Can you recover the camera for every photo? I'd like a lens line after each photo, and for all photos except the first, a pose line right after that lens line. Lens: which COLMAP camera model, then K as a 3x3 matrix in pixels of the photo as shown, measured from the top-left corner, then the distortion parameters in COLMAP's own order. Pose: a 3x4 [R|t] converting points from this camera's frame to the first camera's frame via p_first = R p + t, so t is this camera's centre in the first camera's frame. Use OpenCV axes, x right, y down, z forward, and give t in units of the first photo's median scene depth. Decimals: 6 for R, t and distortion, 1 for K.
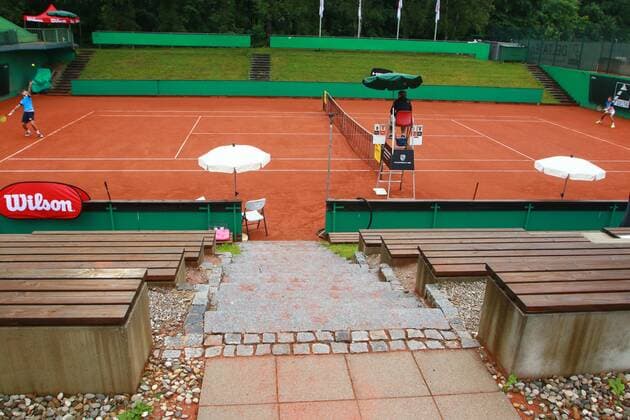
lens RADIAL K [[506.6, 0, 315.0], [0, 506.6, 210.0], [0, 0, 1]] dist [-0.049166, 0.004627]
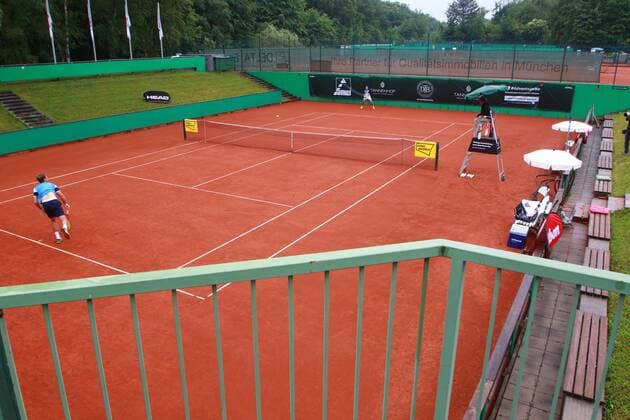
lens RADIAL K [[506.6, 0, 315.0], [0, 506.6, 210.0], [0, 0, 1]] dist [-0.049166, 0.004627]
pose [[0.585751, -0.293135, 0.755624, -0.430376], [0.299604, 0.944580, 0.134188, -0.095000], [-0.753082, 0.147787, 0.641113, 0.178314]]
